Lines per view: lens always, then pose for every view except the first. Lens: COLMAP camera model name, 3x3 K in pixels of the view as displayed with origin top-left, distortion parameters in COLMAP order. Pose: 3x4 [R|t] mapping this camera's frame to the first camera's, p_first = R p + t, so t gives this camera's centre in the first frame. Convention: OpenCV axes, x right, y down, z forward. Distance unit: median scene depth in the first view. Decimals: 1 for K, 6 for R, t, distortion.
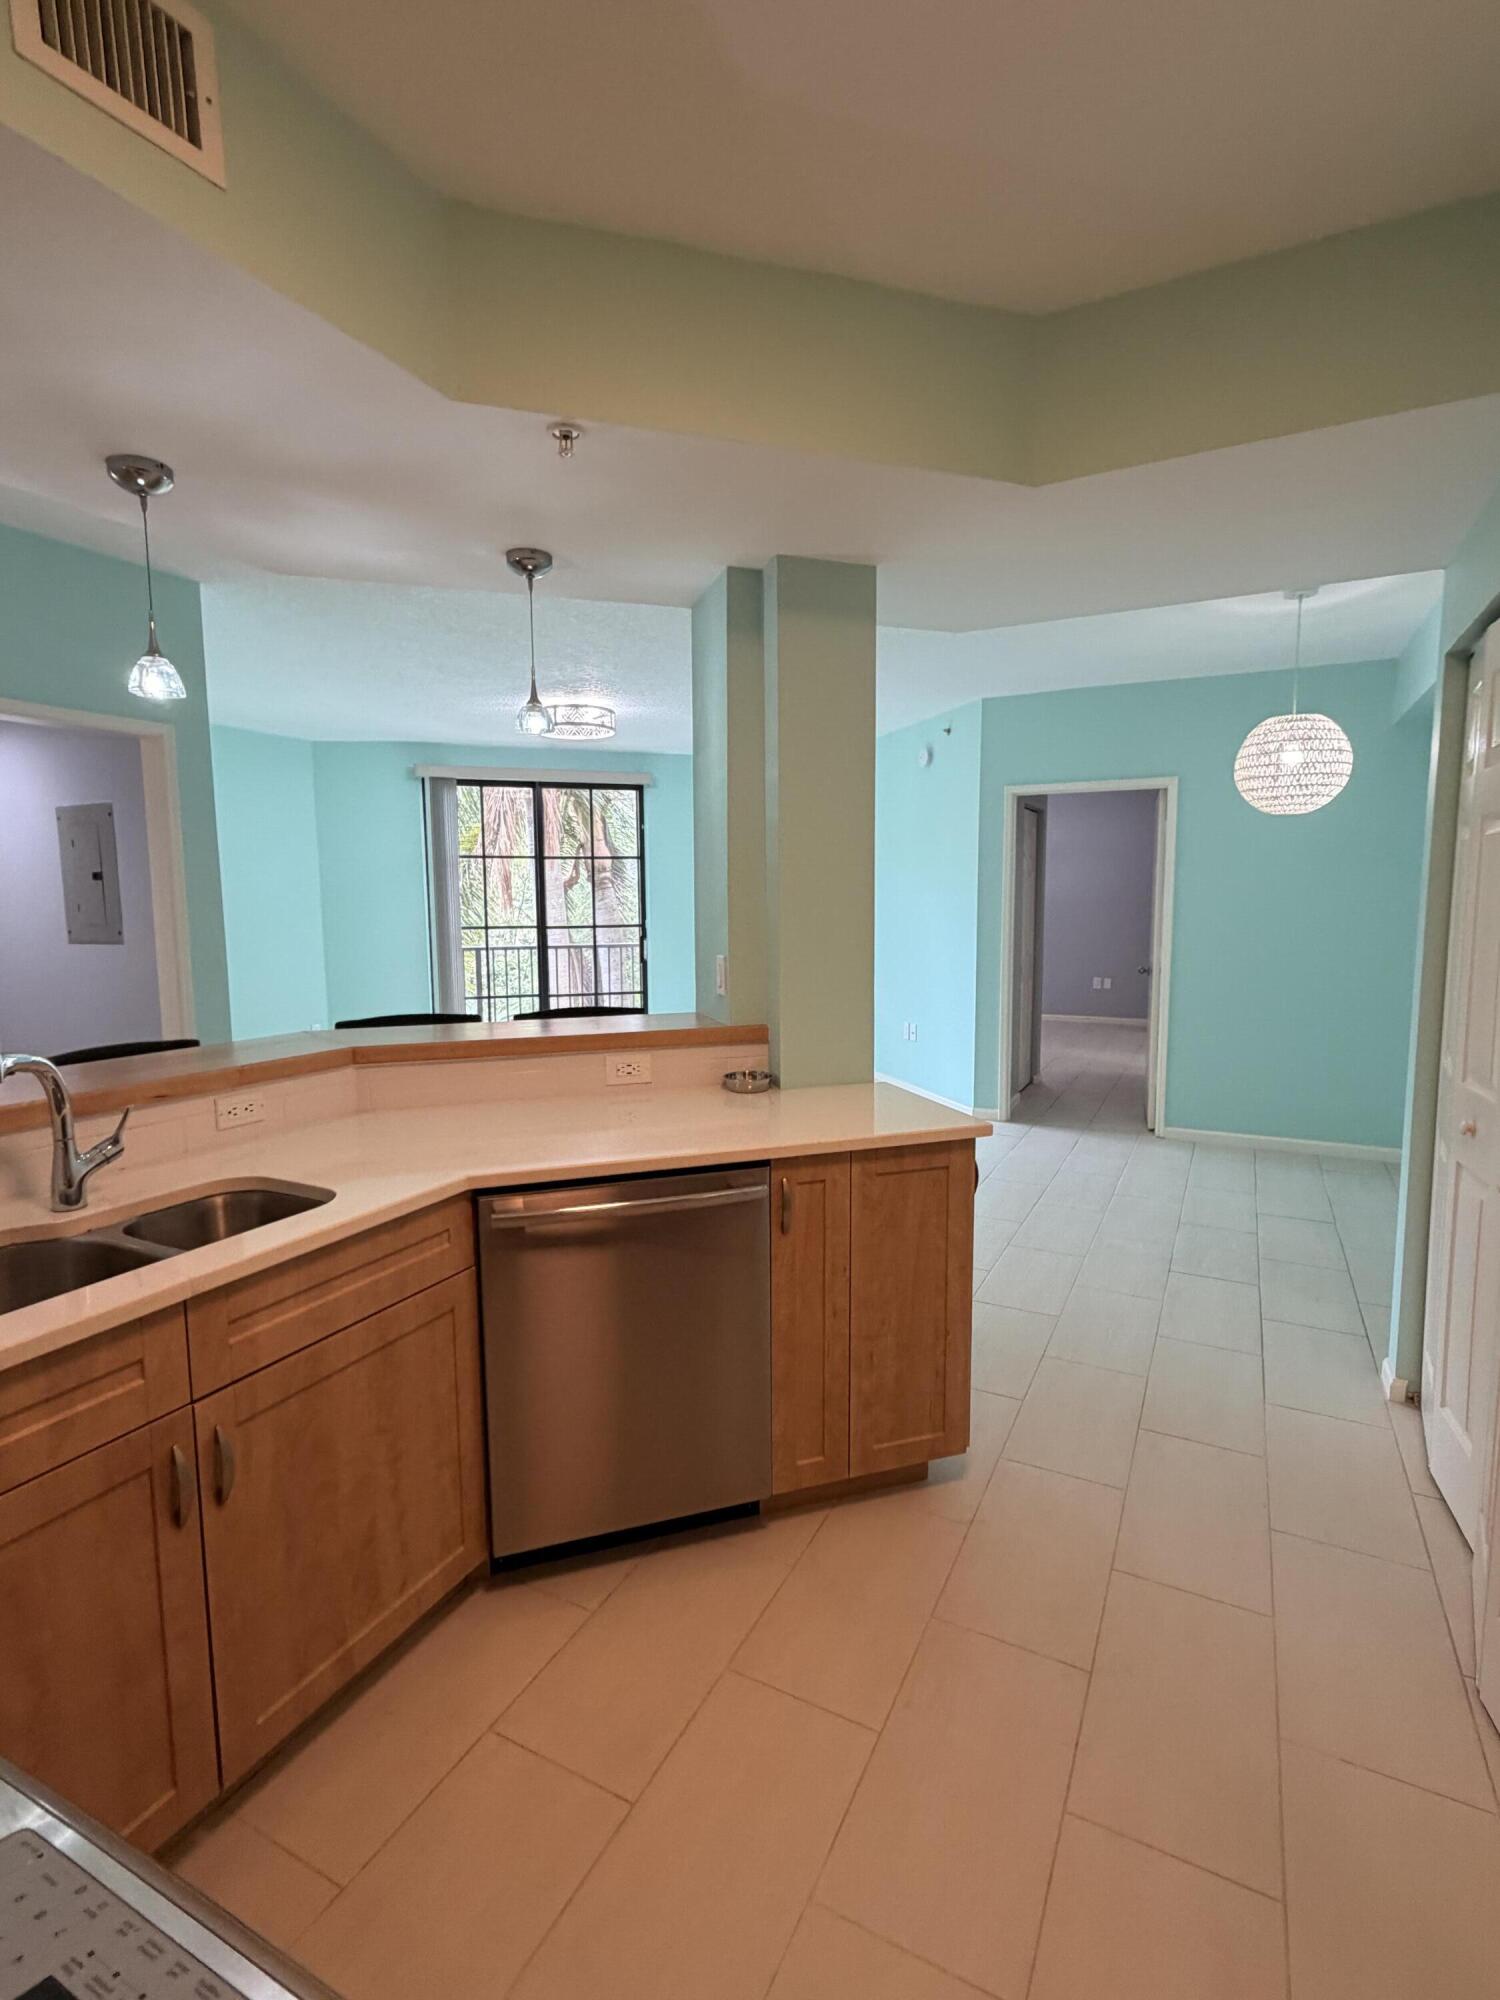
lens RADIAL K [[949.3, 0, 750.8], [0, 949.3, 1008.7], [0, 0, 1]] dist [0.001898, -0.000994]
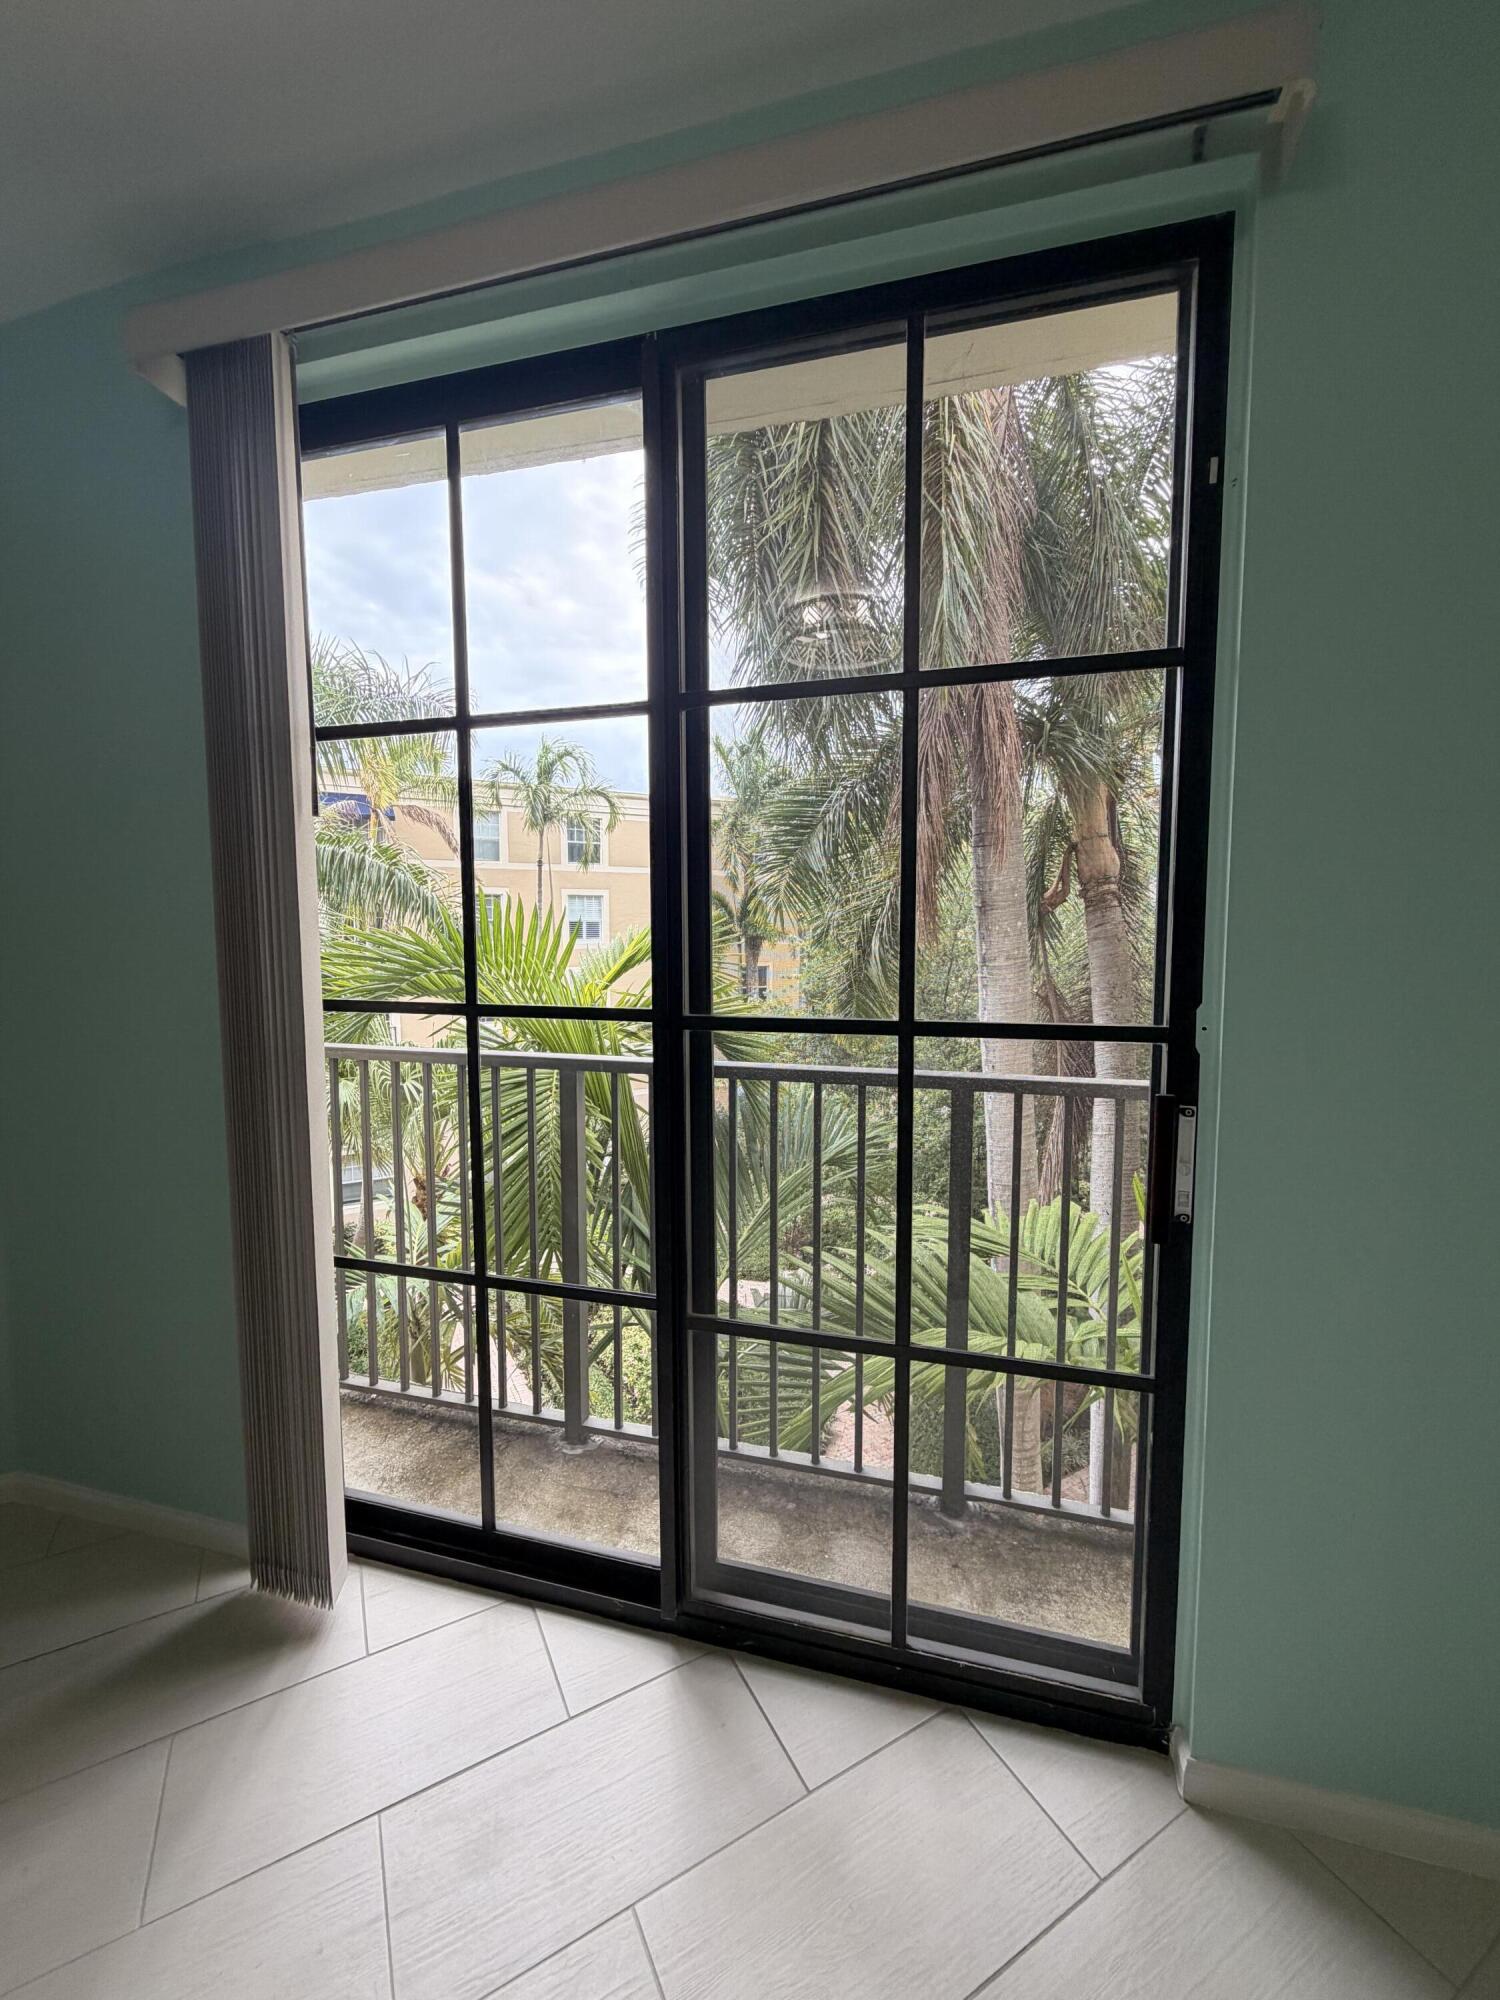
lens RADIAL K [[793.4, 0, 743.9], [0, 793.4, 996.7], [0, 0, 1]] dist [-0.001782, -0.000449]
pose [[0.825140, 0.050415, -0.562675, -0.391715], [-0.066867, 0.997724, -0.008663, -0.354398], [0.560957, 0.044773, 0.826633, 3.334113]]
